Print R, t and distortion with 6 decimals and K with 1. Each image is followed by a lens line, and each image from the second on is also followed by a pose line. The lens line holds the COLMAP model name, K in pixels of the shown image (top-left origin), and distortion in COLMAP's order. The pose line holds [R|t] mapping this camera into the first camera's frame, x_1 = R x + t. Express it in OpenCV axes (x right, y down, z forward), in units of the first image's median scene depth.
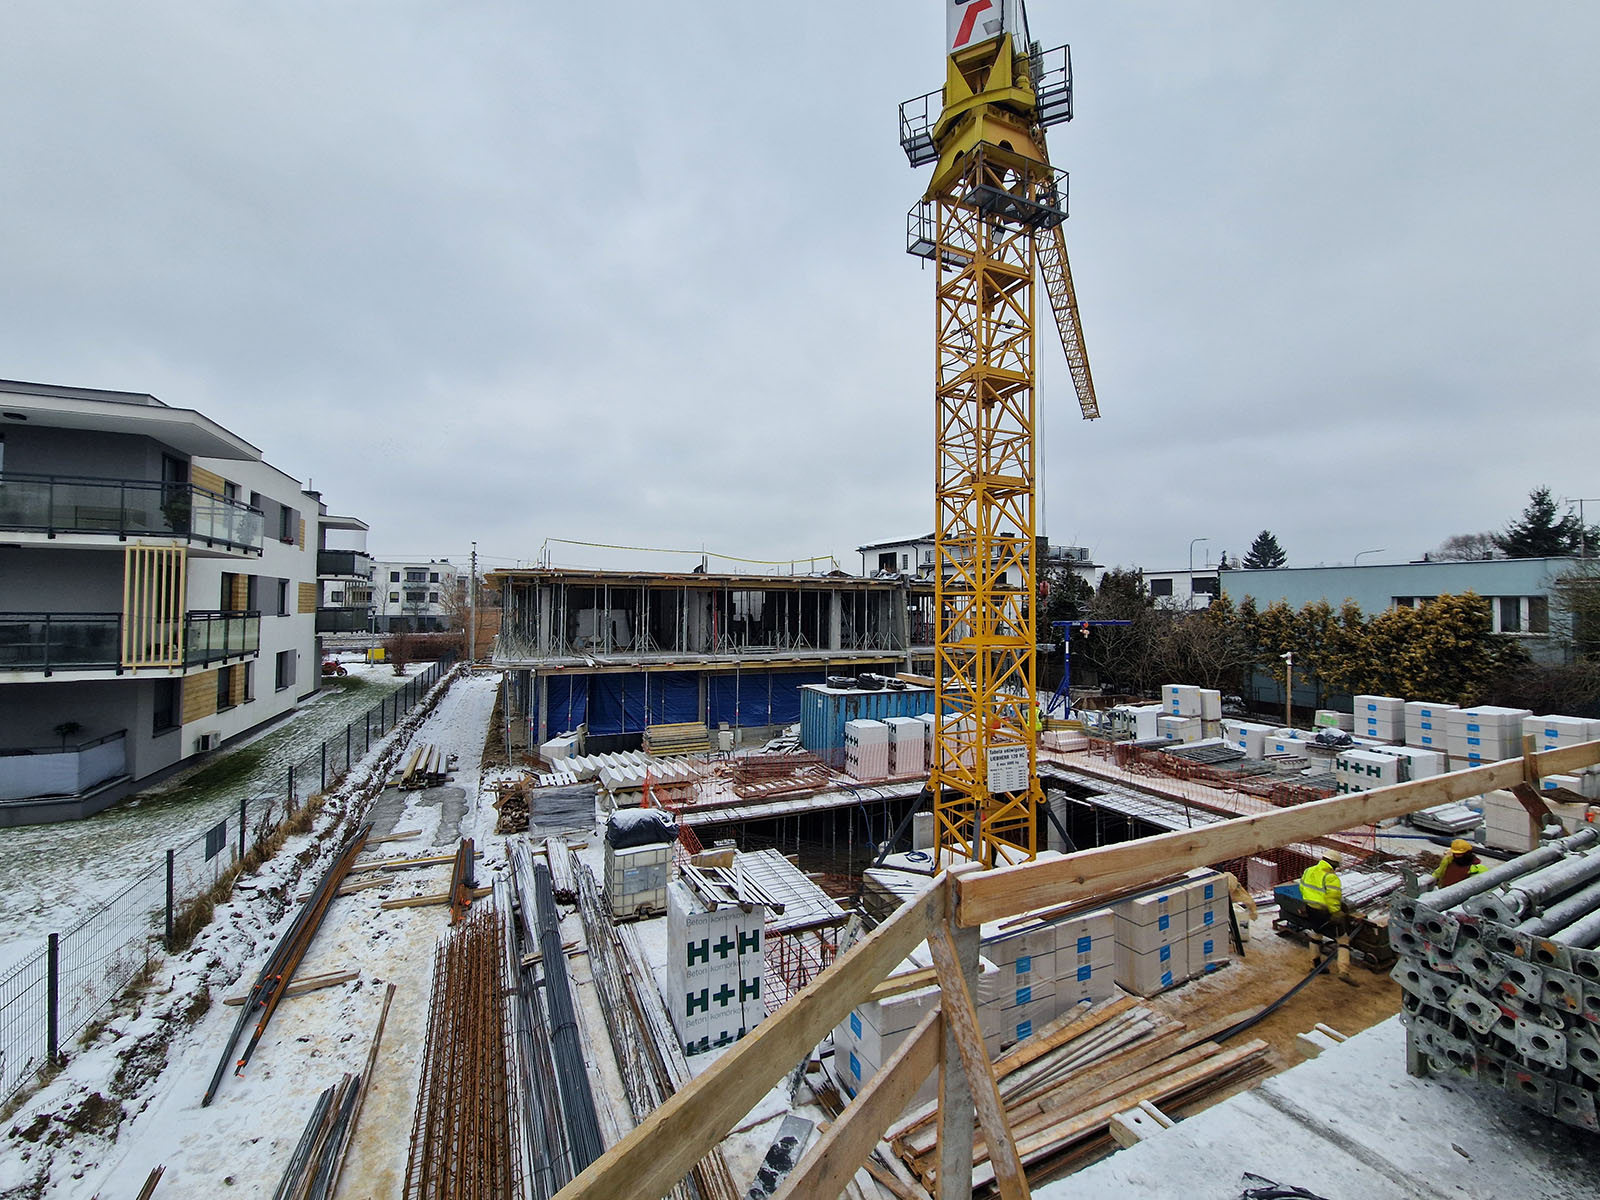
lens RADIAL K [[644.2, 0, 801.1], [0, 644.2, 587.2], [0, 0, 1]] dist [0.001772, -0.000449]
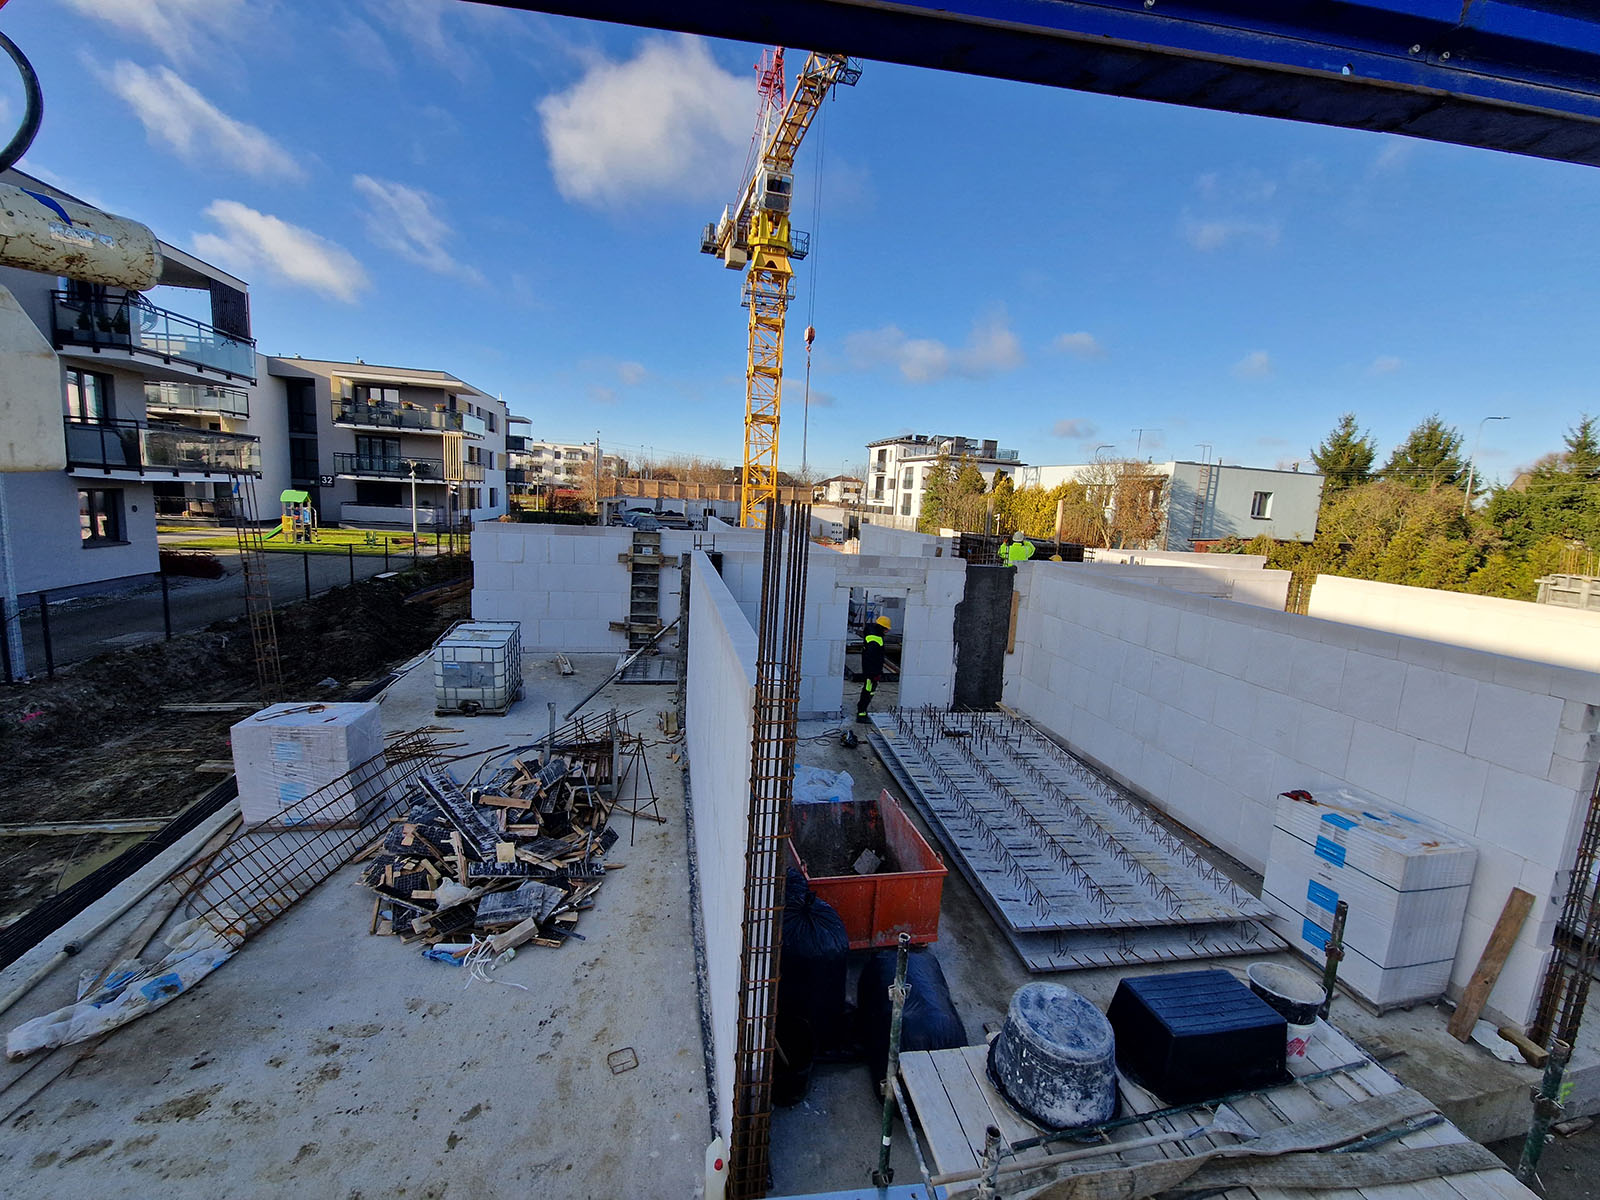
lens RADIAL K [[655.7, 0, 802.2], [0, 655.7, 593.7], [0, 0, 1]] dist [-0.004122, -0.003230]
pose [[0.973224, 0.083570, -0.214128, 0.715276], [-0.046331, 0.983767, 0.173365, 0.034091], [0.225140, -0.158802, 0.961298, -0.949275]]
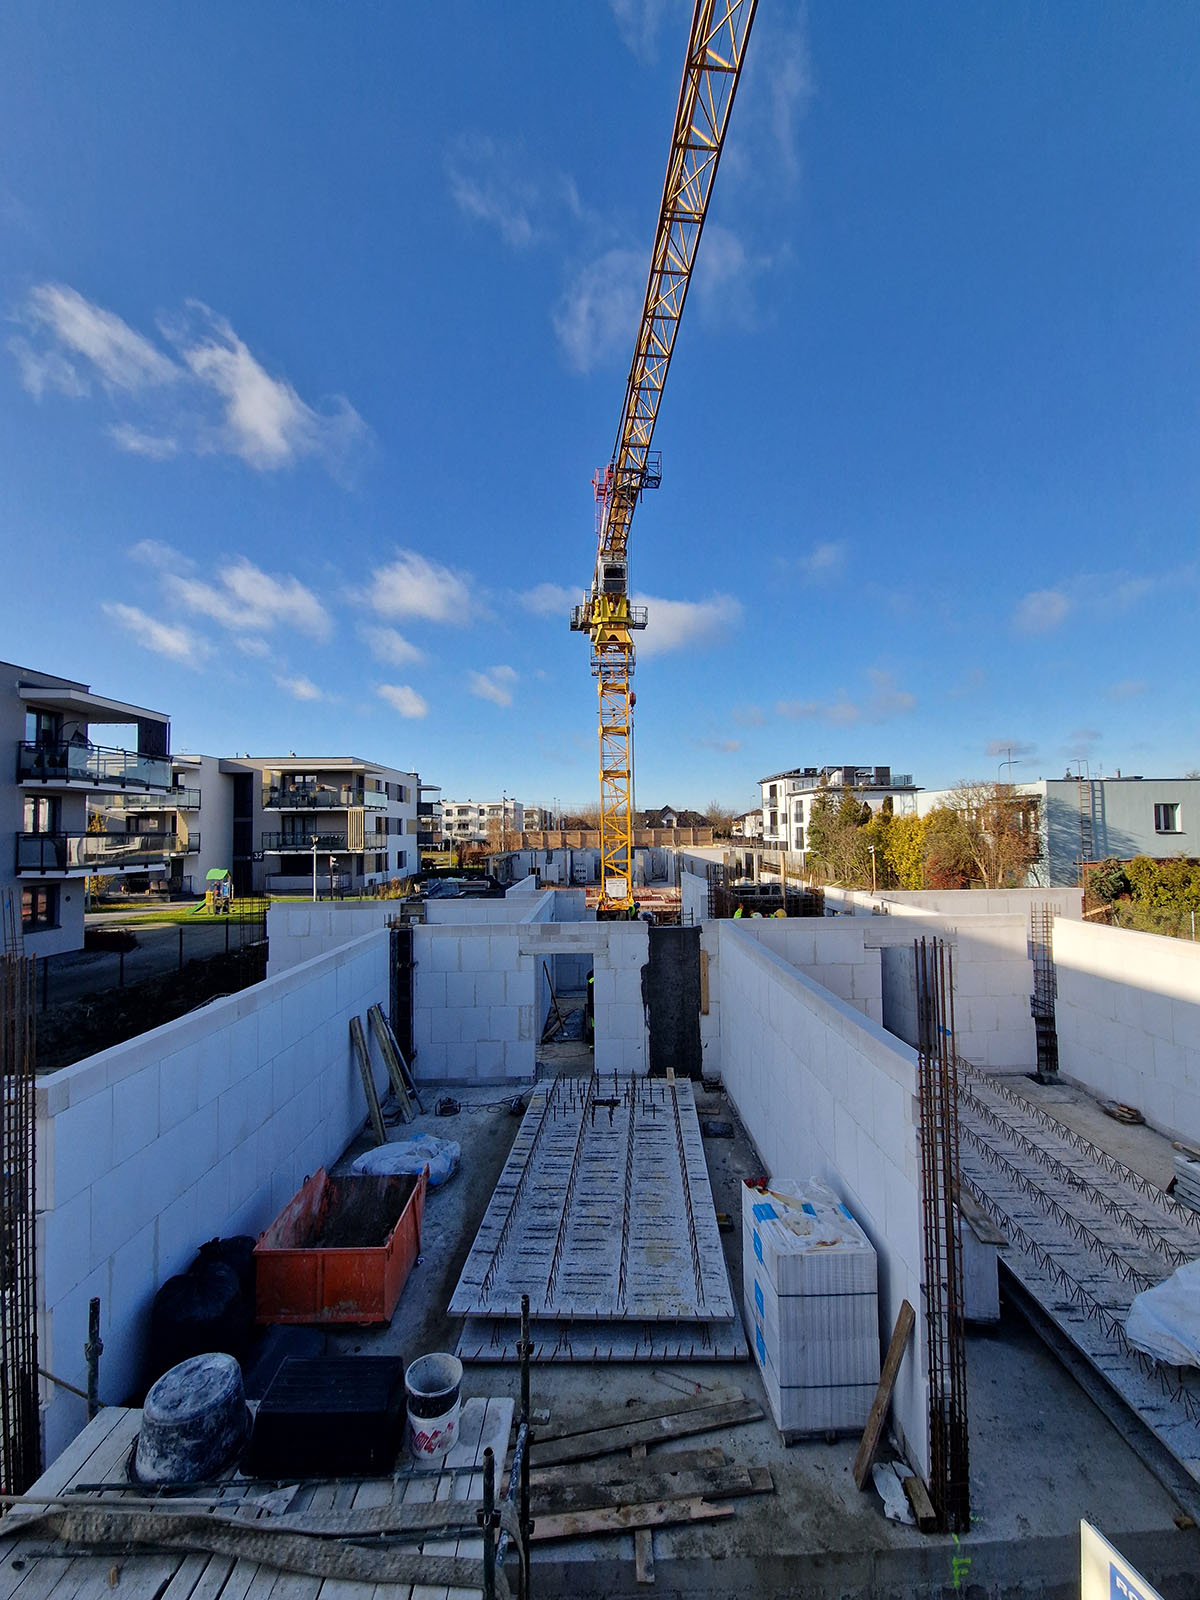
lens RADIAL K [[655.7, 0, 606.1], [0, 655.7, 807.9], [0, 0, 1]] dist [-0.004122, -0.003230]
pose [[0.911523, -0.032226, -0.409984, 0.929469], [0.030041, 0.999479, -0.011771, 0.001631], [0.410150, -0.001587, 0.912017, -0.922481]]
